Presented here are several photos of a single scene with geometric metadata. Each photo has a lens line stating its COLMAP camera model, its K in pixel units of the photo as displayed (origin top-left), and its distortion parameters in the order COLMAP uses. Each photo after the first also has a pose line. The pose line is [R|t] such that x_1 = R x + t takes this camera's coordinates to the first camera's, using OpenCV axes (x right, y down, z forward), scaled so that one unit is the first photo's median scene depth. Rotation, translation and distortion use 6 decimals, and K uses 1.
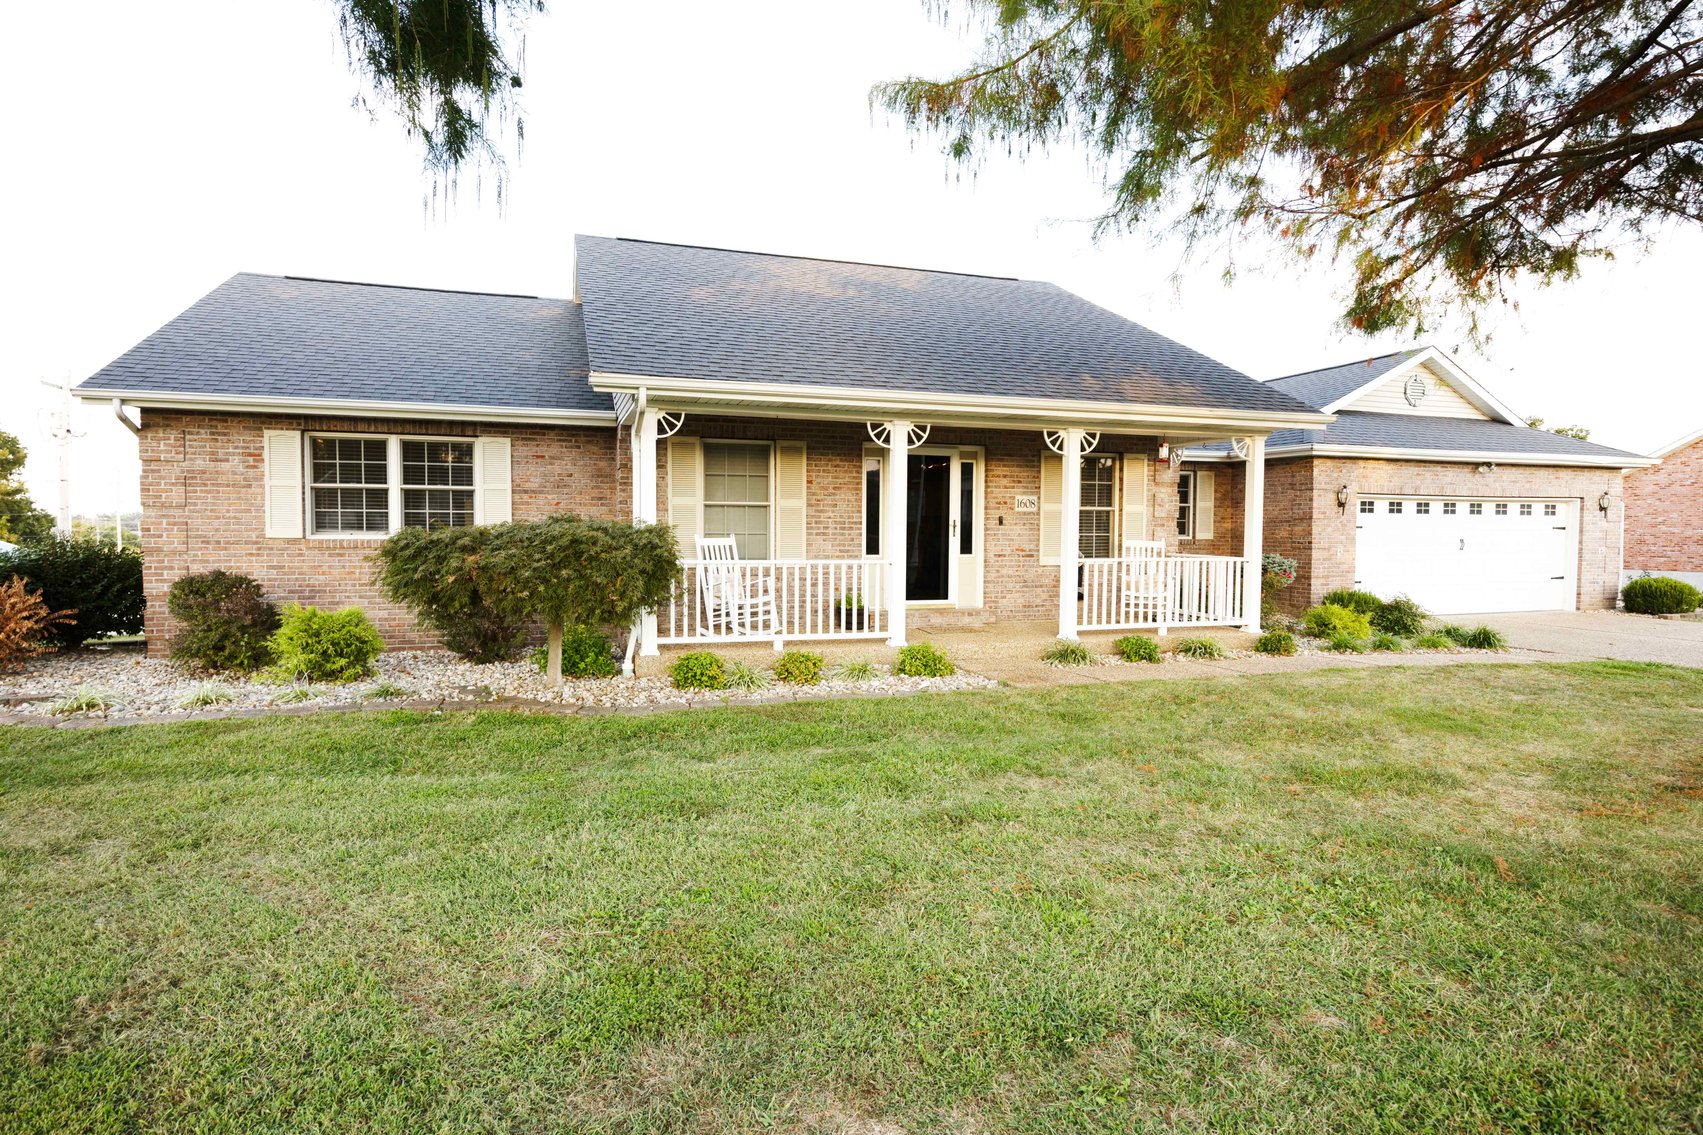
lens RADIAL K [[861.2, 0, 839.7], [0, 861.2, 562.0], [0, 0, 1]] dist [0.000677, -0.001660]
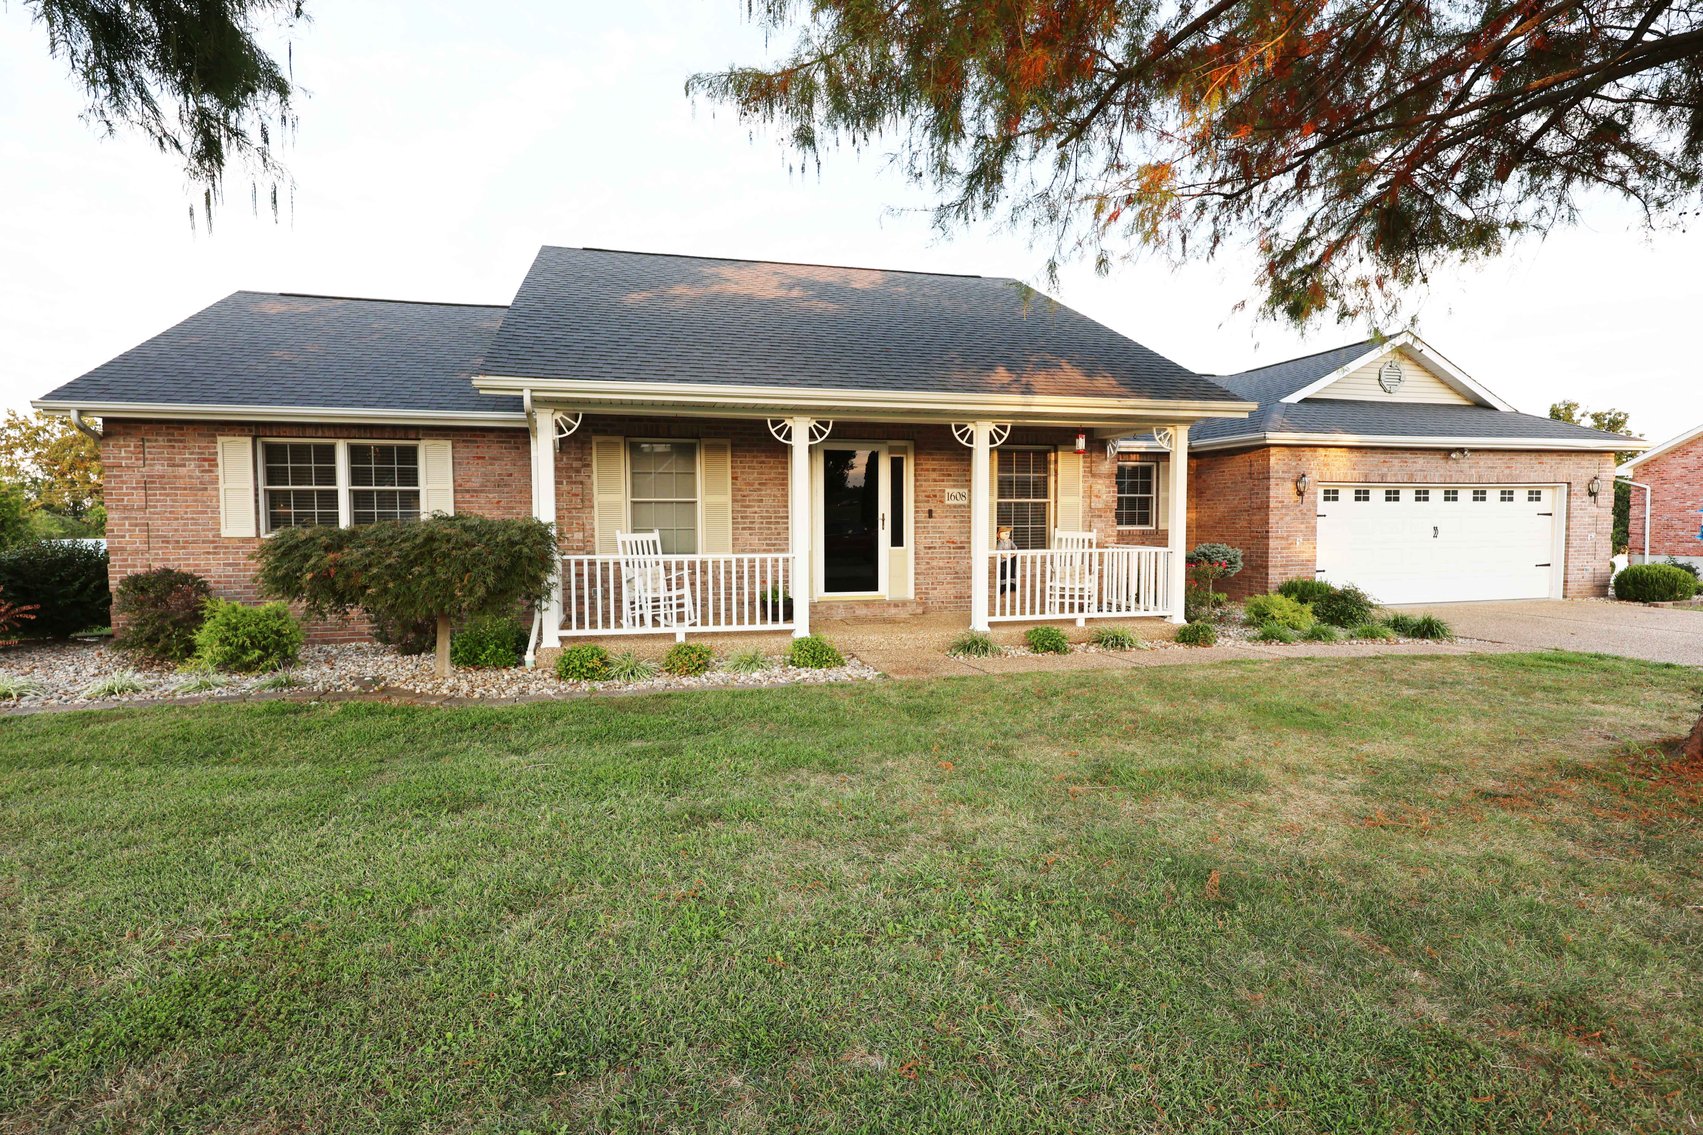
lens RADIAL K [[810.6, 0, 840.0], [0, 810.6, 564.8], [0, 0, 1]] dist [0.002446, 0.001667]
pose [[0.997605, -0.006403, -0.068877, 0.165522], [0.007440, 0.999863, 0.014809, -0.002675], [0.068773, -0.015285, 0.997515, 0.038396]]
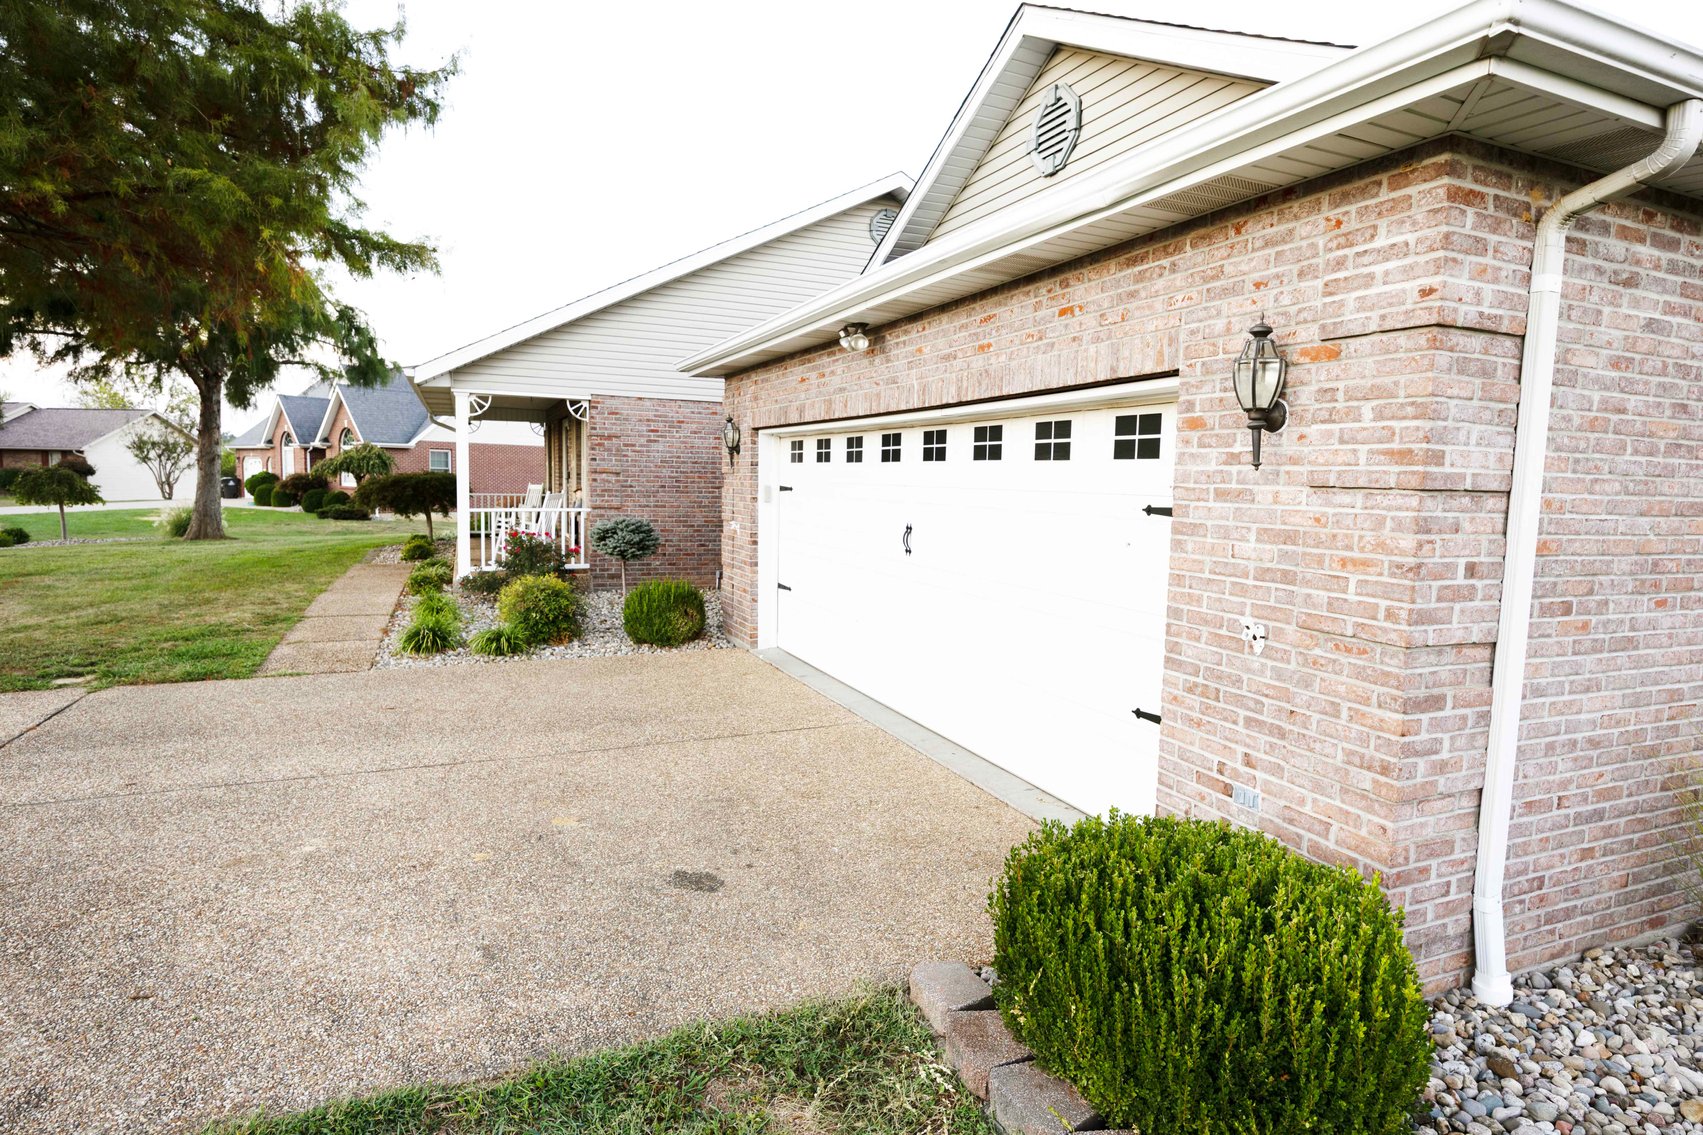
lens RADIAL K [[911.4, 0, 860.8], [0, 911.4, 566.8], [0, 0, 1]] dist [-0.007720, -0.000061]
pose [[0.099396, 0.094248, -0.990574, 1.763109], [-0.064750, 0.994007, 0.088077, -0.067233], [0.992939, 0.055385, 0.104903, 1.462119]]
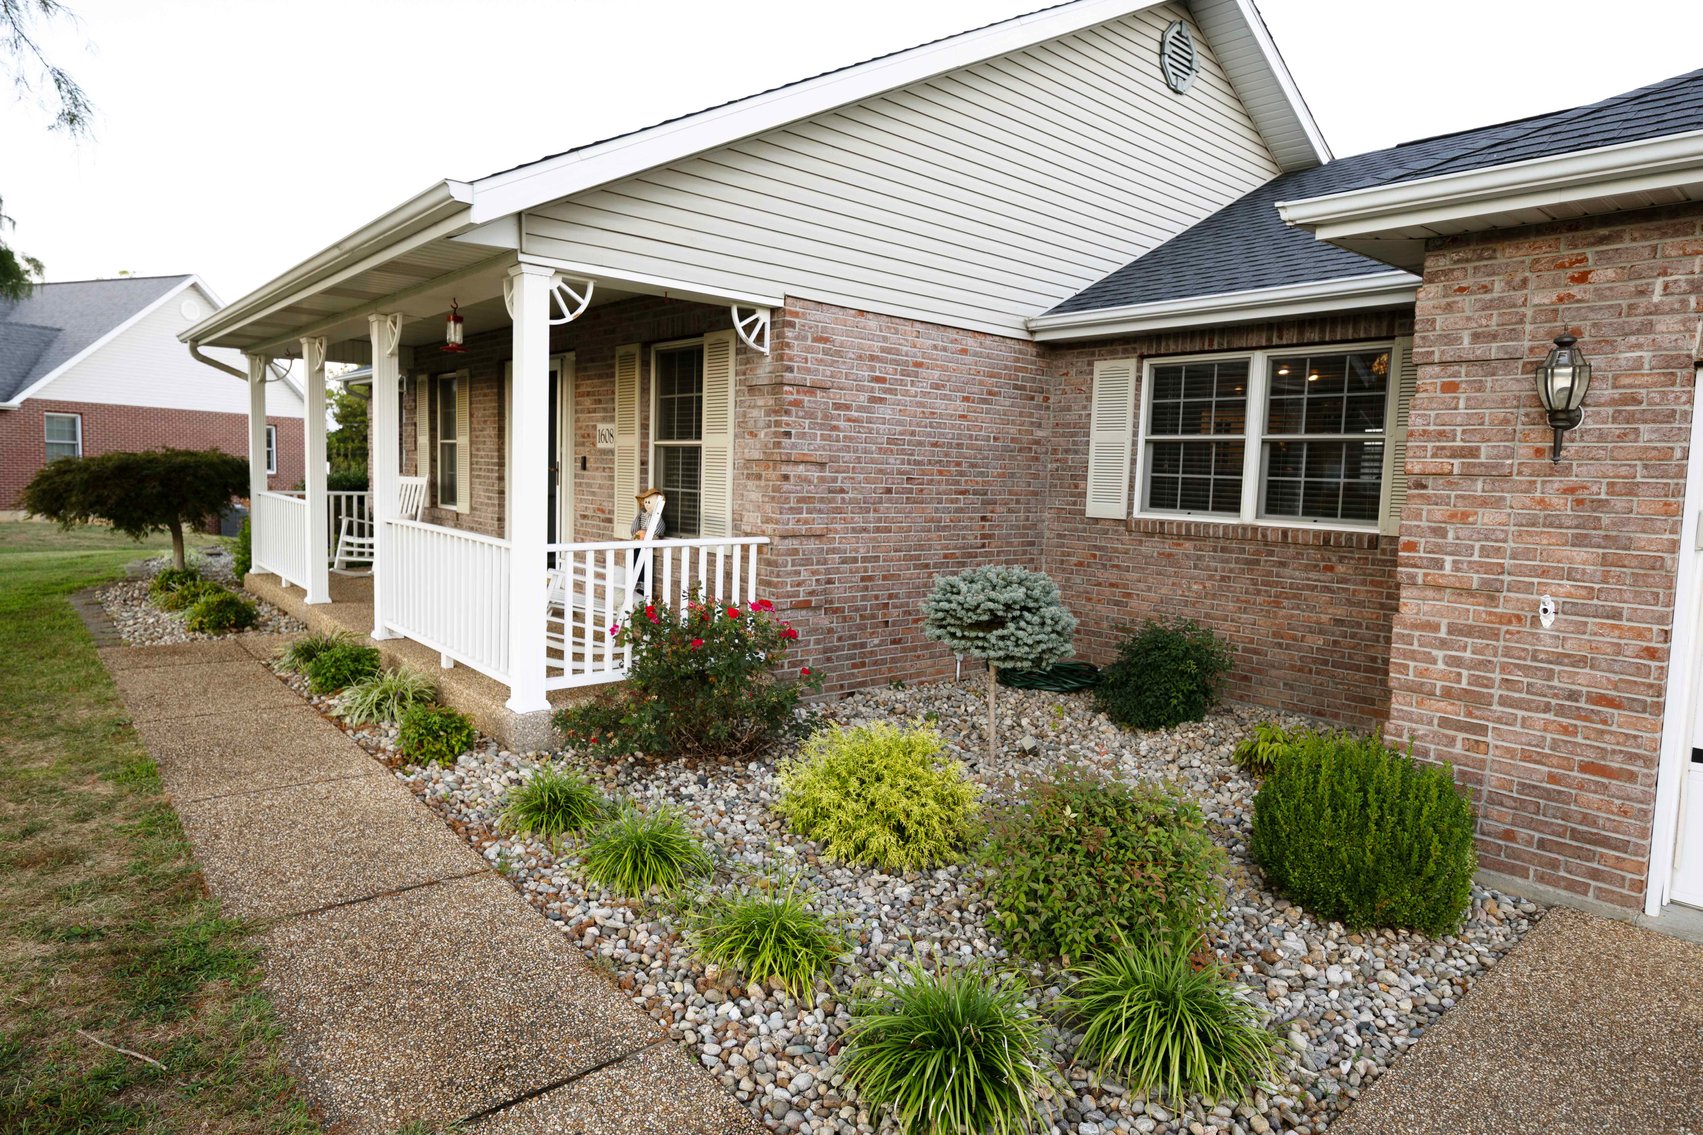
lens RADIAL K [[981.5, 0, 856.3], [0, 981.5, 558.7], [0, 0, 1]] dist [-0.007279, -0.001124]
pose [[0.399620, 0.090631, -0.912189, 1.081565], [-0.067743, 0.995299, 0.069211, -0.047057], [0.914174, 0.034136, 0.403882, 1.010074]]
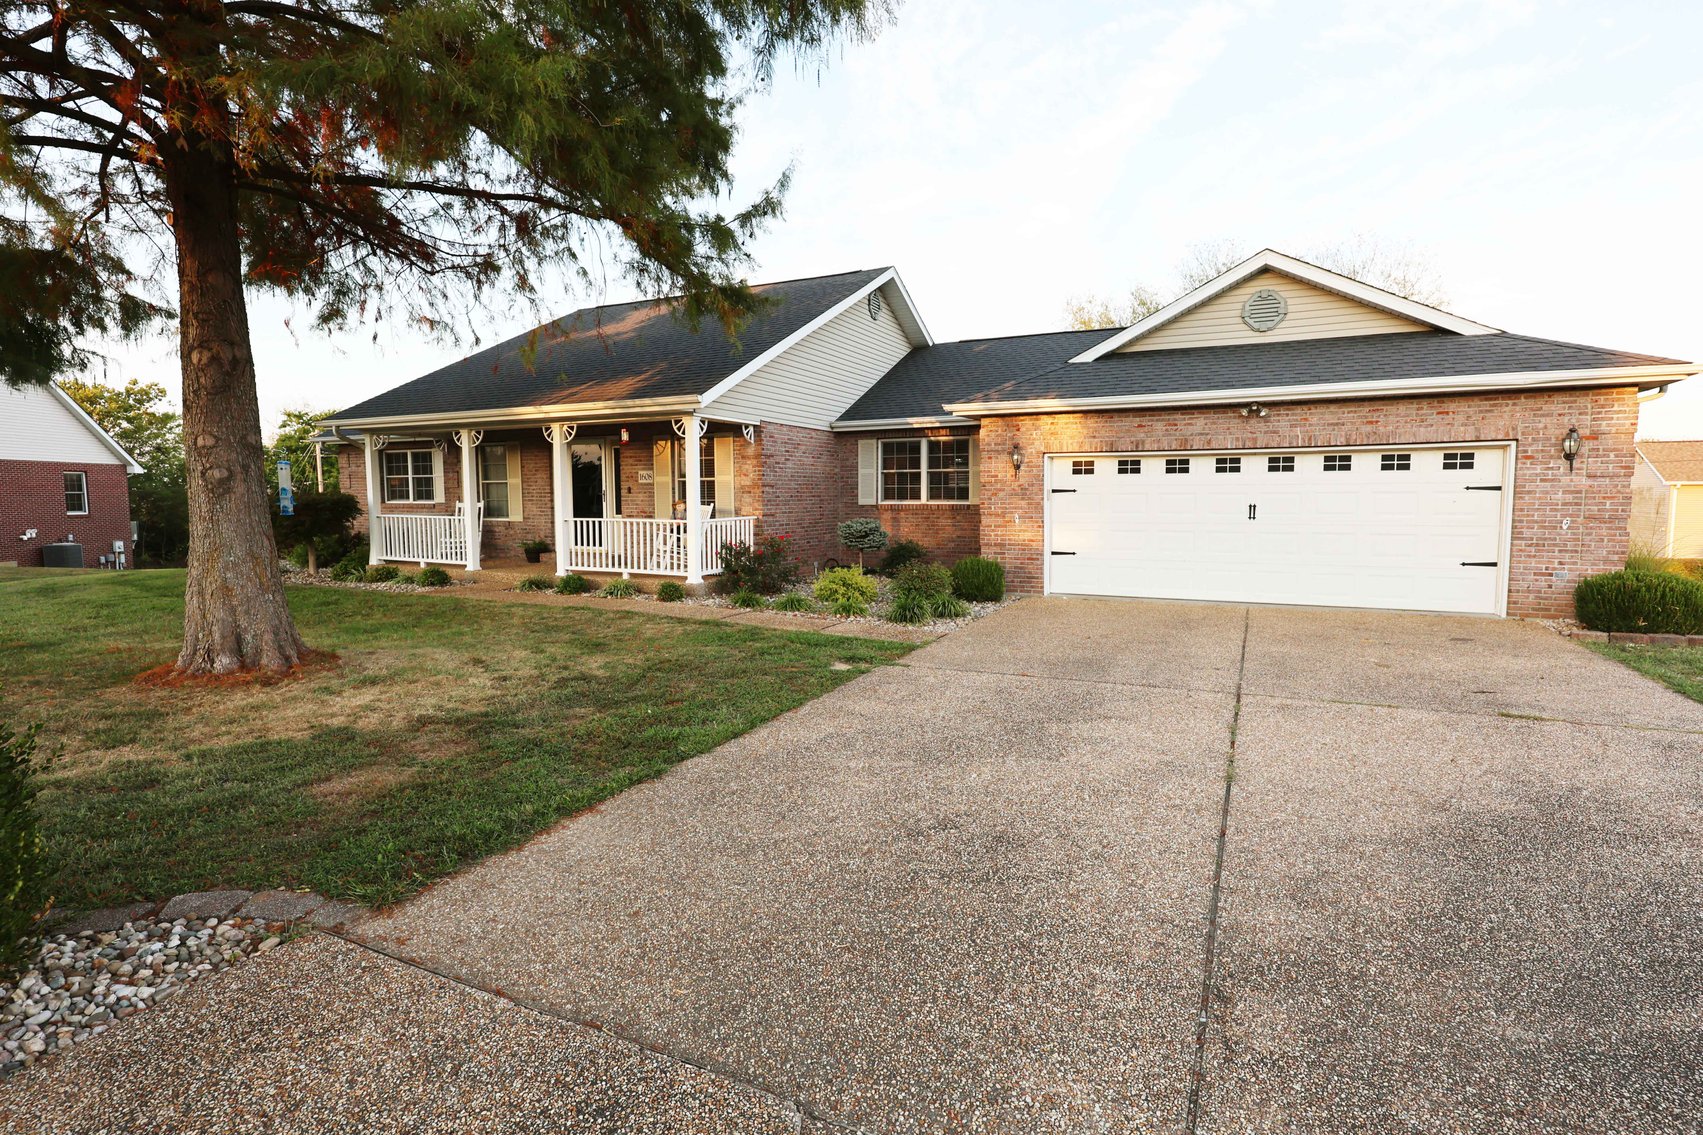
lens RADIAL K [[790.8, 0, 867.4], [0, 790.8, 569.9], [0, 0, 1]] dist [0.003558, -0.000423]
pose [[0.726943, 0.058199, -0.684228, 1.496407], [-0.019548, 0.997752, 0.064099, -0.011587], [0.686420, -0.033221, 0.726446, 0.394720]]
